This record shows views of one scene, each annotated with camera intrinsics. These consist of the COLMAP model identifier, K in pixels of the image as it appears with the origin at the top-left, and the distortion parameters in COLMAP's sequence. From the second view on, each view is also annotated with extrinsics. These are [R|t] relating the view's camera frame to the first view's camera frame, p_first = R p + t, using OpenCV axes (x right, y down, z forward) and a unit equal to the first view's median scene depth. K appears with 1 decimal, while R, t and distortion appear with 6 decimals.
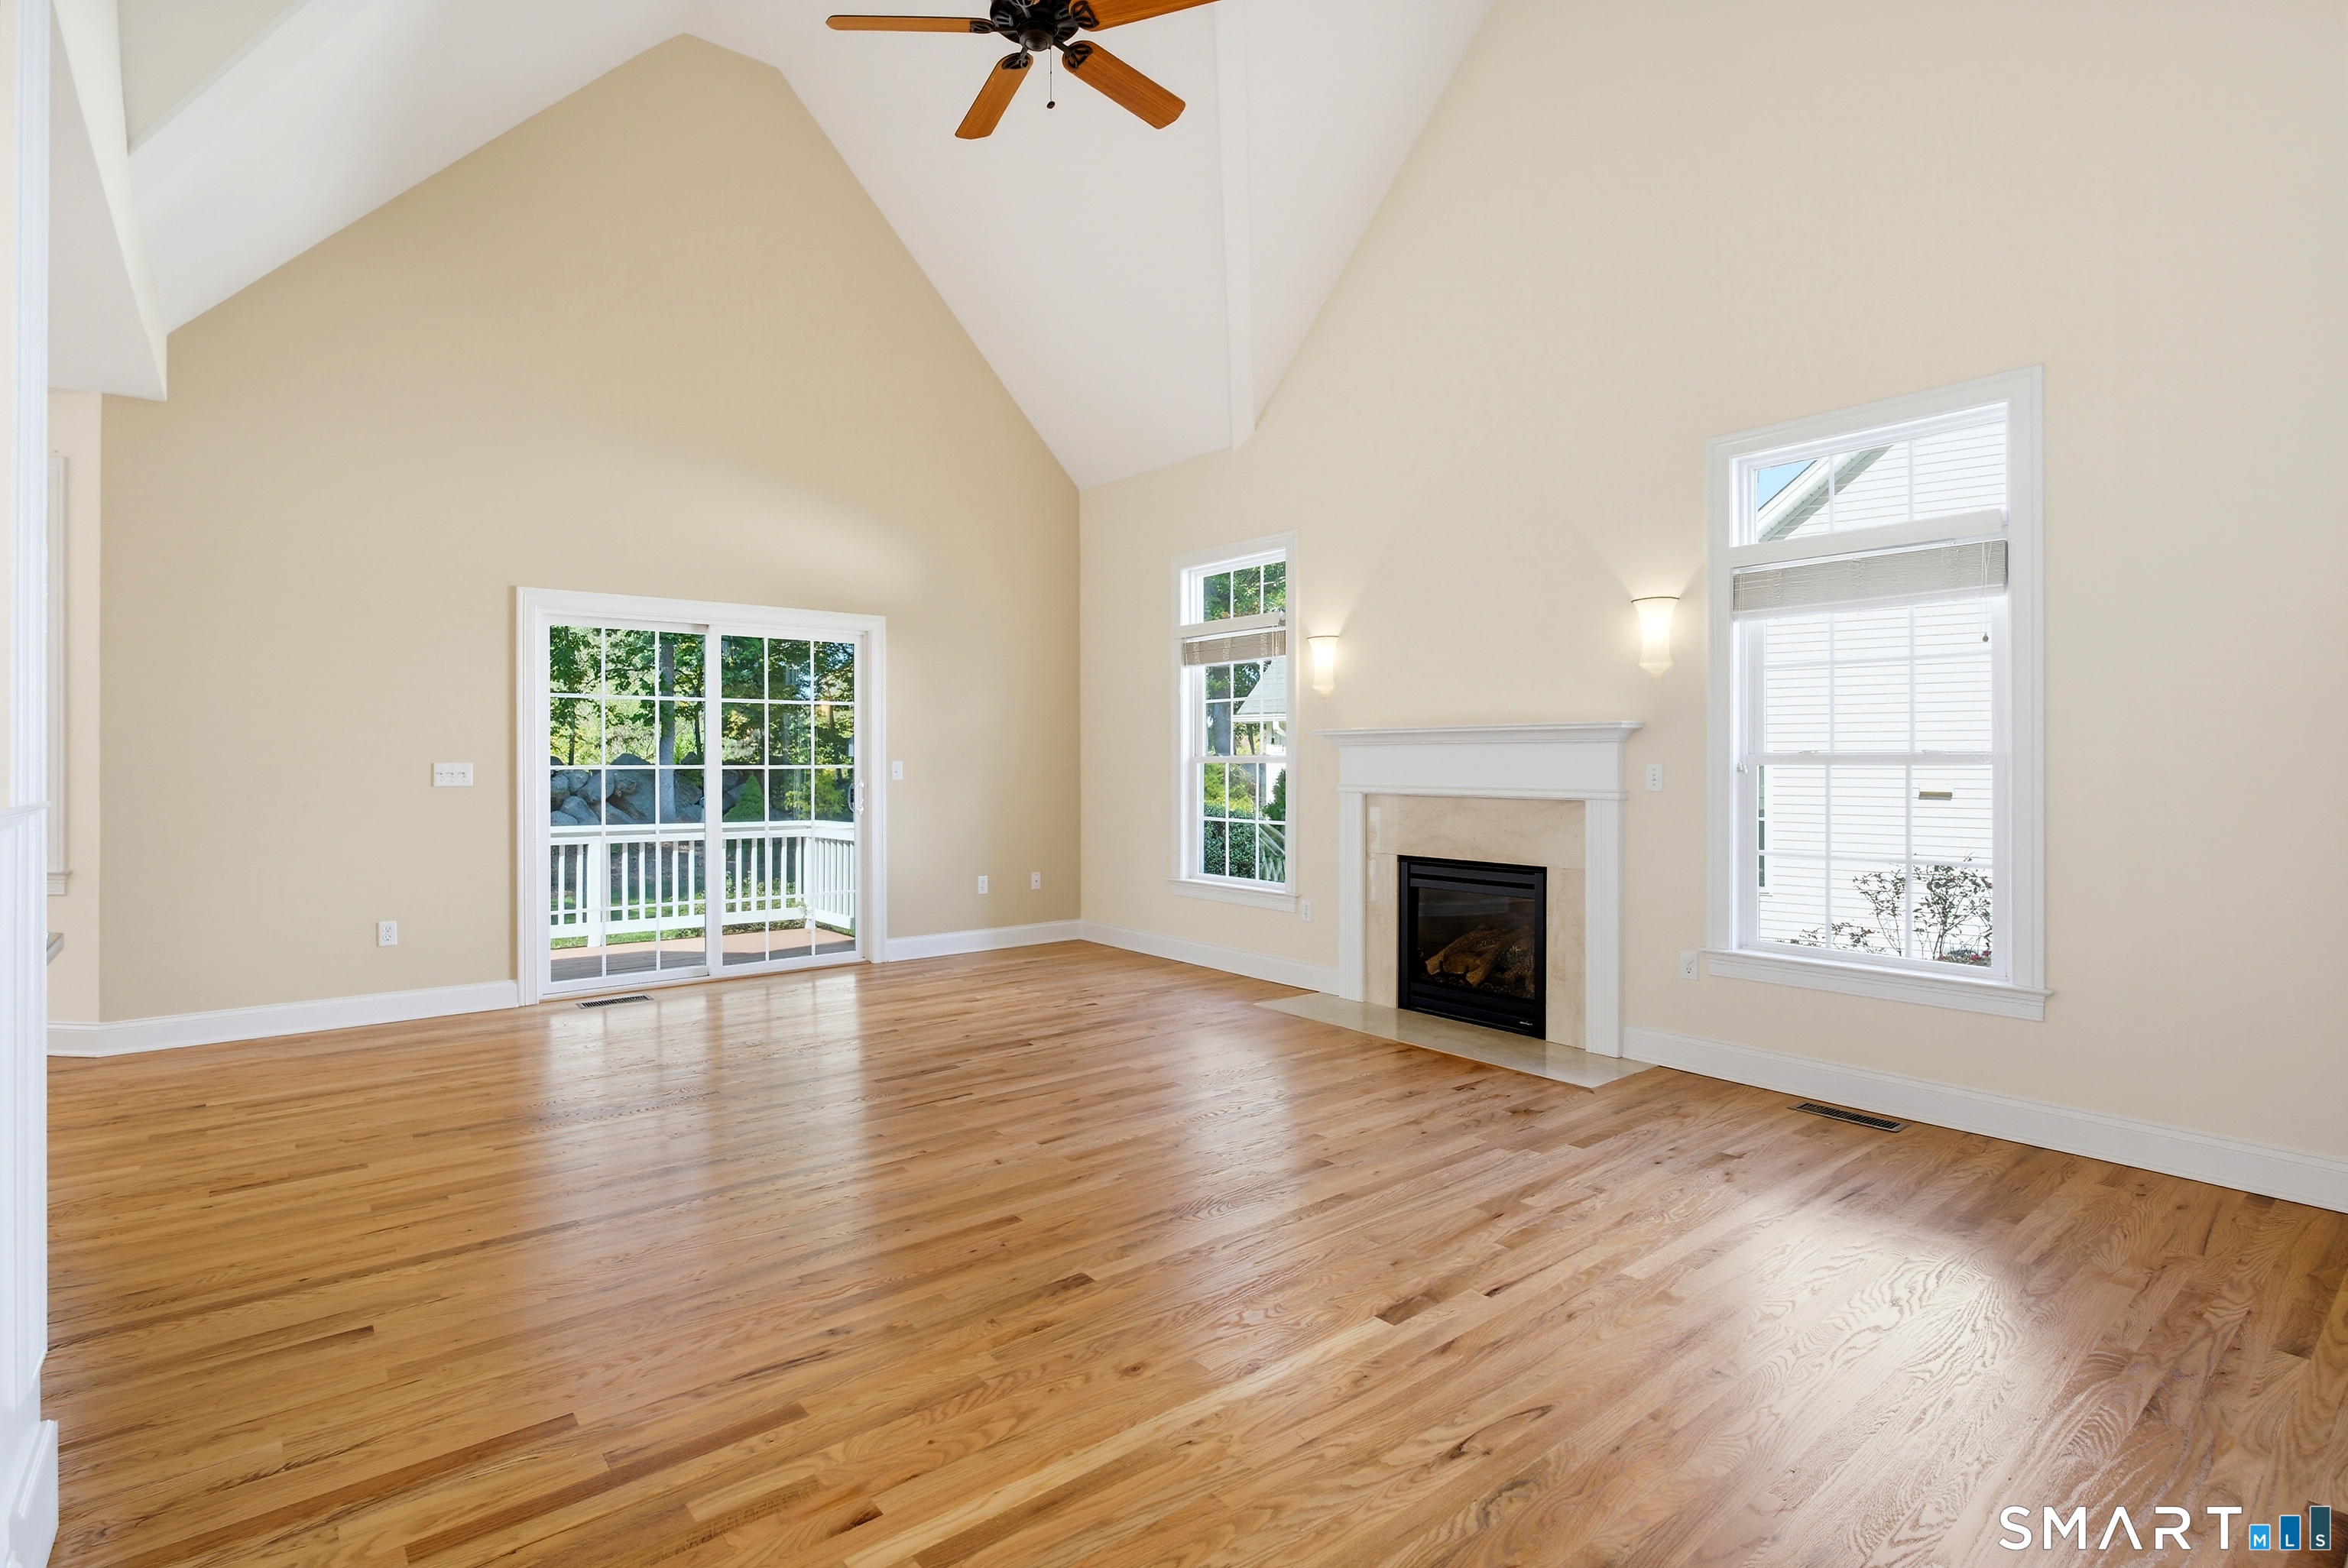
lens RADIAL K [[1133.7, 0, 1152.3], [0, 1133.7, 778.8], [0, 0, 1]] dist [-0.009877, 0.000148]
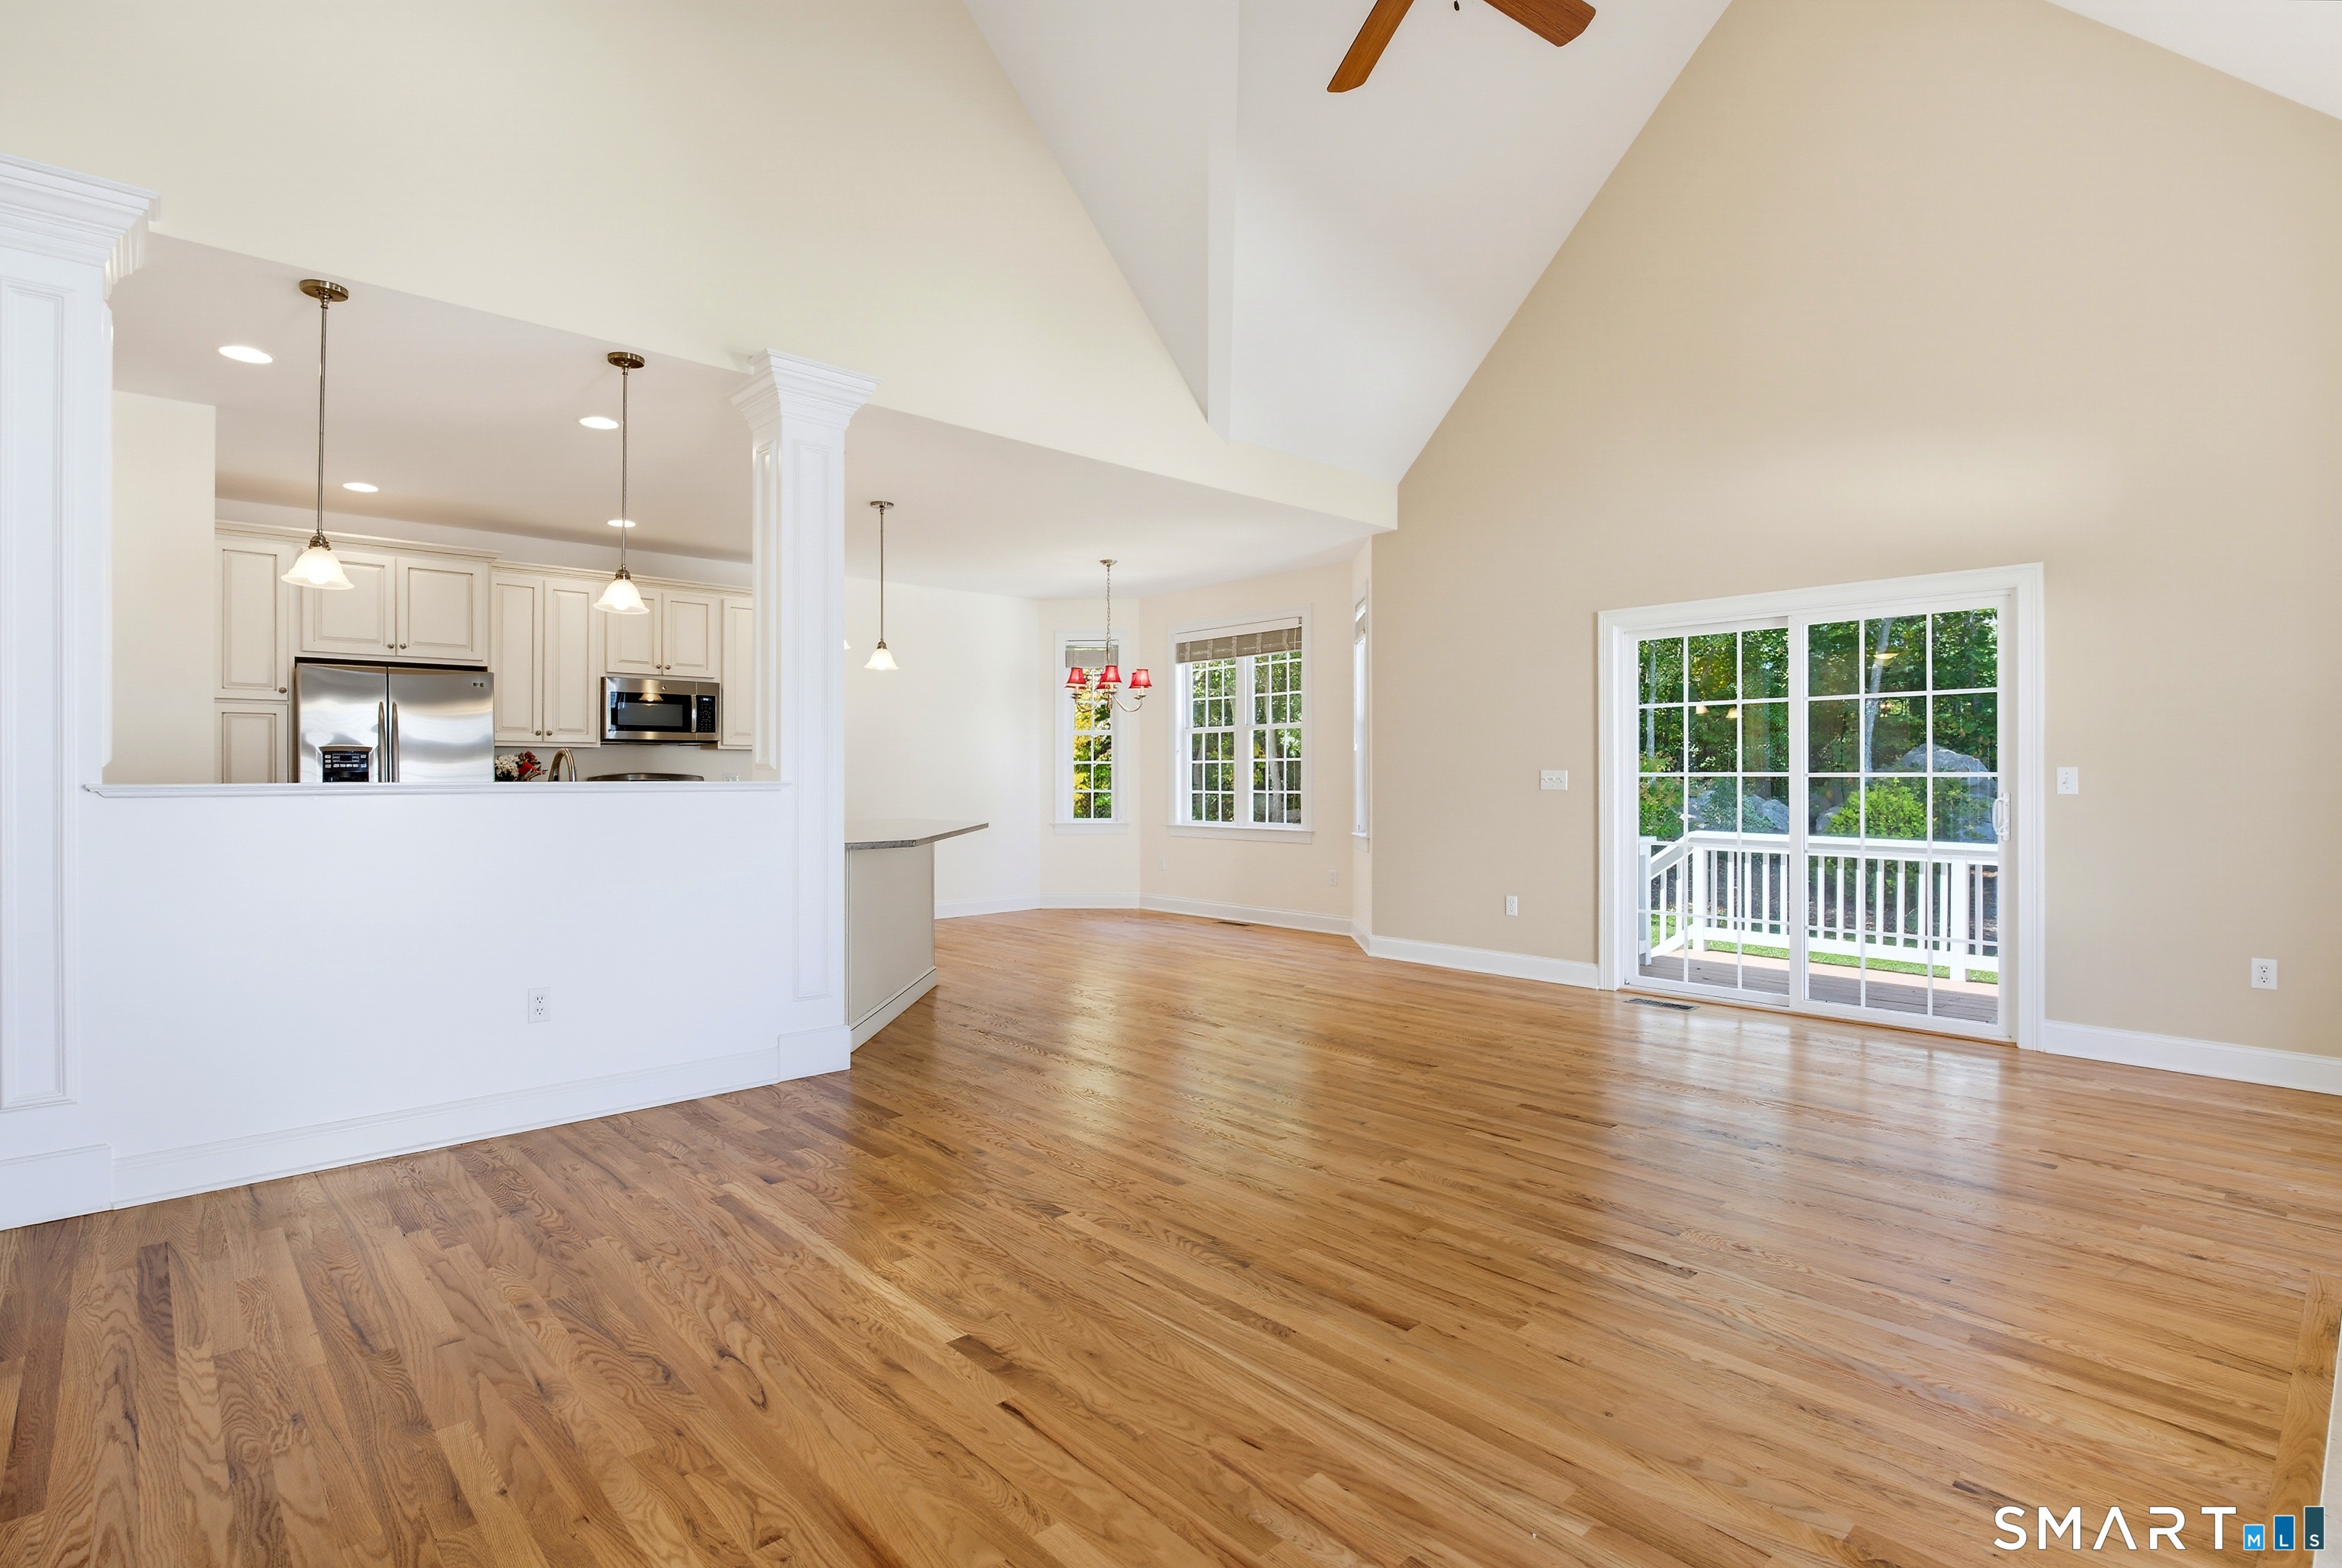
lens RADIAL K [[1130.9, 0, 1153.1], [0, 1130.9, 771.8], [0, 0, 1]] dist [-0.009877, 0.000148]
pose [[0.065626, -0.002639, -0.997841, 0.544053], [-0.013848, 0.999898, -0.003556, -0.002436], [0.997748, 0.014052, 0.065583, 0.505062]]
